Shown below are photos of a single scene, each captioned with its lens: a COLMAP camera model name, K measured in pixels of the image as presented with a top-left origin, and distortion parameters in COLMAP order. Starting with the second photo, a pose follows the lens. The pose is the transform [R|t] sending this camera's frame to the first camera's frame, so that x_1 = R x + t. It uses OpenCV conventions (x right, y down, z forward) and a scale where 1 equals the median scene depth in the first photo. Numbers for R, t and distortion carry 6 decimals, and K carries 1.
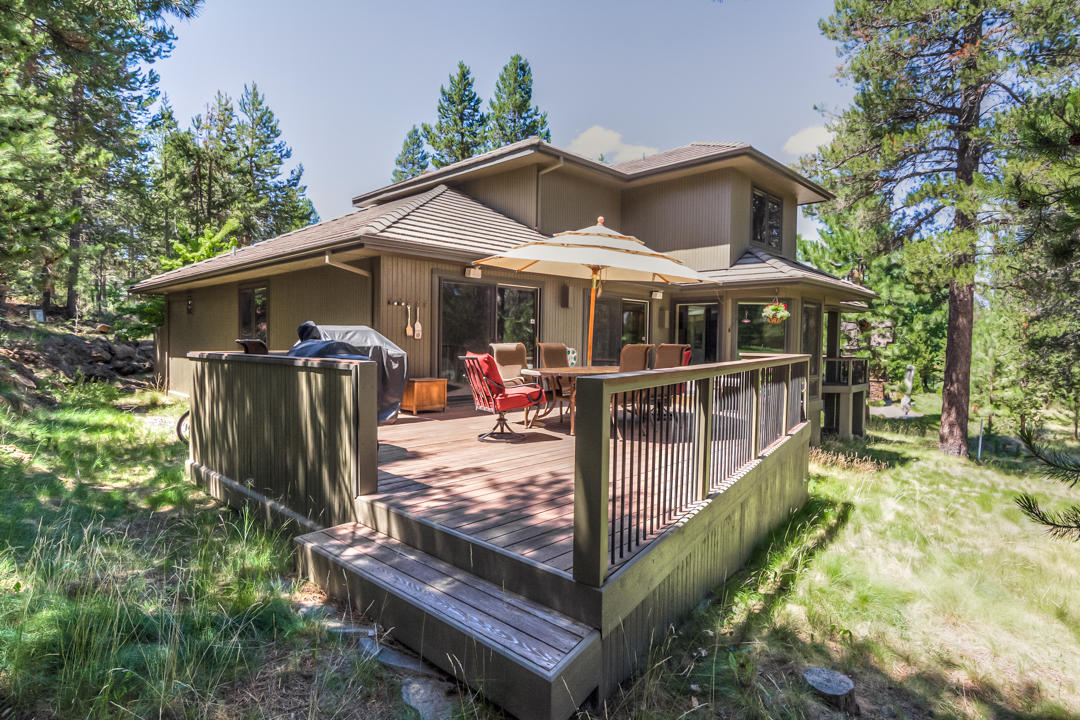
lens RADIAL K [[580.6, 0, 540.0], [0, 580.6, 360.0], [0, 0, 1]] dist [0.001472, 0.000504]
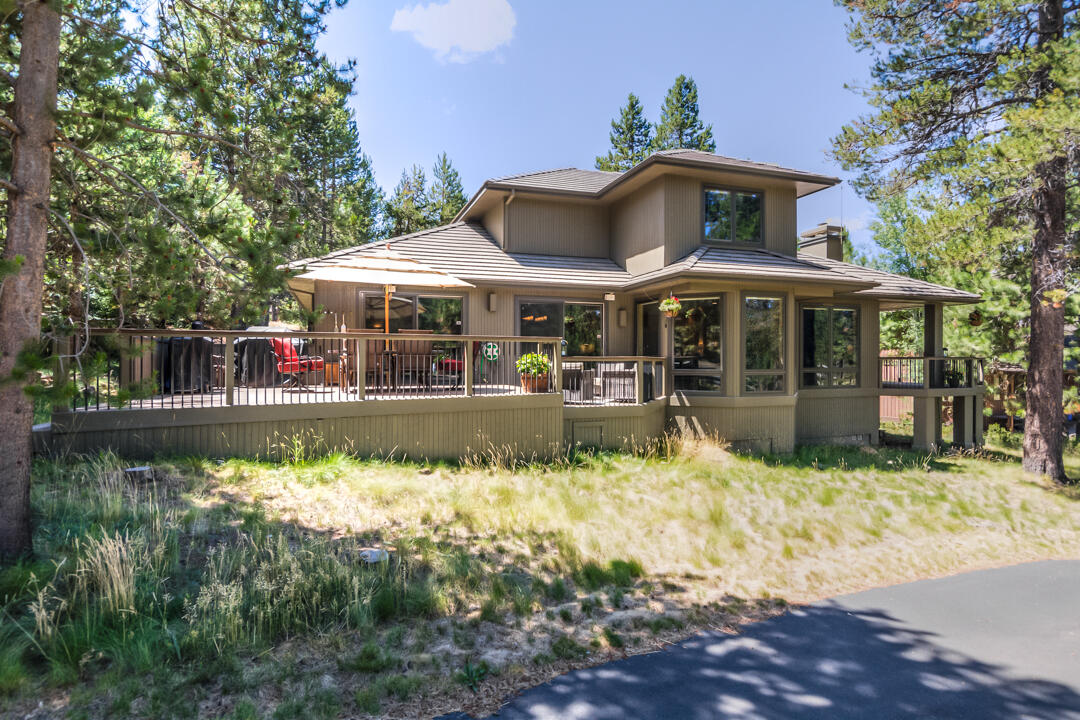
lens RADIAL K [[567.4, 0, 540.0], [0, 567.4, 360.0], [0, 0, 1]] dist [0.000618, 0.000500]
pose [[0.887860, -0.007720, -0.460049, 0.202518], [-0.004636, 0.999658, -0.025722, 0.013230], [0.460090, 0.024970, 0.887521, -0.009537]]
